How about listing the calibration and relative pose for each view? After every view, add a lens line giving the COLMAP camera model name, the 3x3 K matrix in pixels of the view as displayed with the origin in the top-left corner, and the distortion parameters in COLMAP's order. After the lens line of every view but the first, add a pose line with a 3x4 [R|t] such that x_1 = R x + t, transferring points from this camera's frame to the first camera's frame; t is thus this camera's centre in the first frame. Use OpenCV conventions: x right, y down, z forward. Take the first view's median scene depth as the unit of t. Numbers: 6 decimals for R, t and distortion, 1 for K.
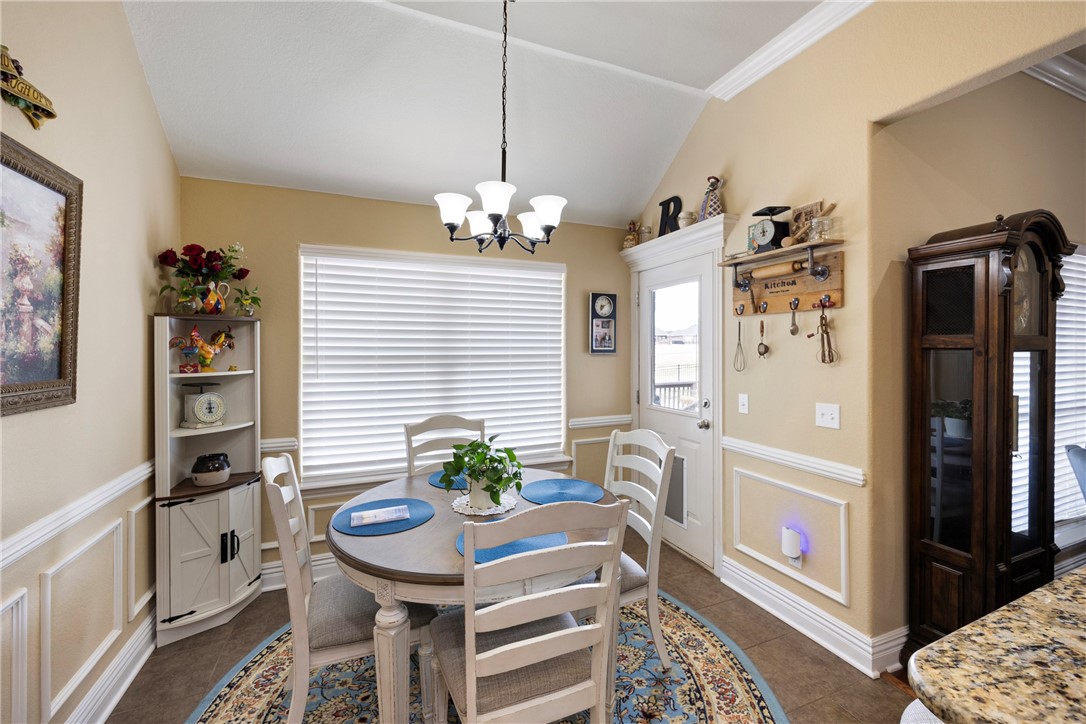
lens RADIAL K [[448.8, 0, 544.1], [0, 448.8, 350.6], [0, 0, 1]] dist [-0.003947, -0.000535]
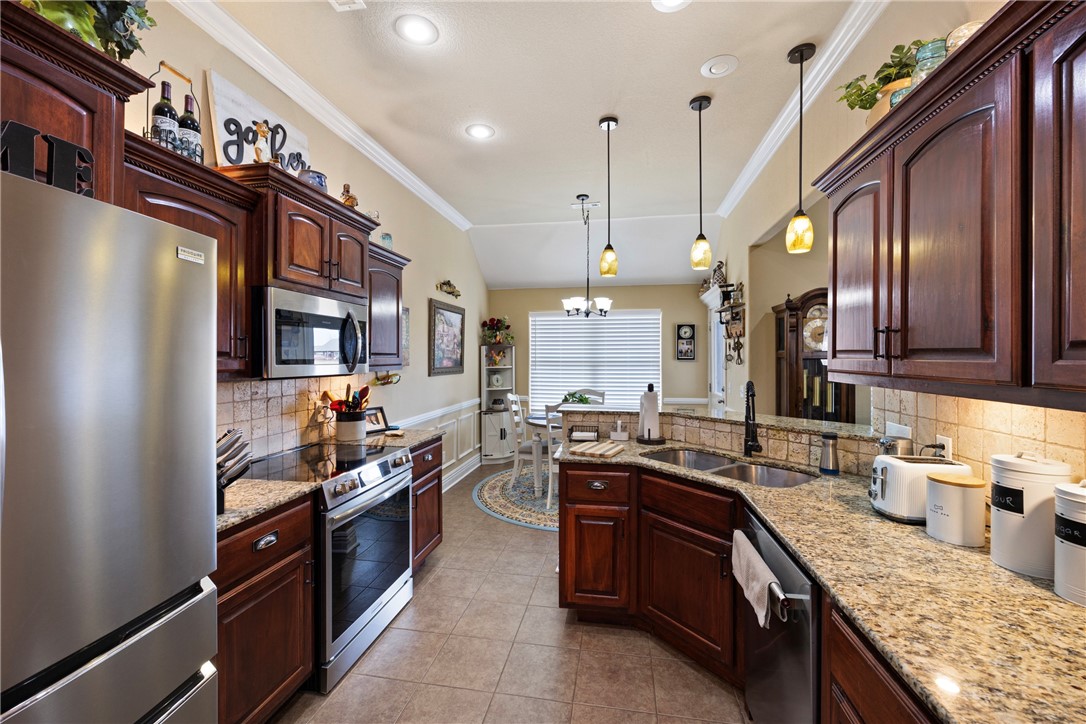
lens RADIAL K [[444.1, 0, 542.5], [0, 444.1, 375.1], [0, 0, 1]] dist [-0.001283, -0.000247]
pose [[0.838699, 0.021944, -0.544153, 0.881209], [-0.002669, 0.999341, 0.036186, 0.004101], [0.544589, -0.028897, 0.838205, -1.024160]]
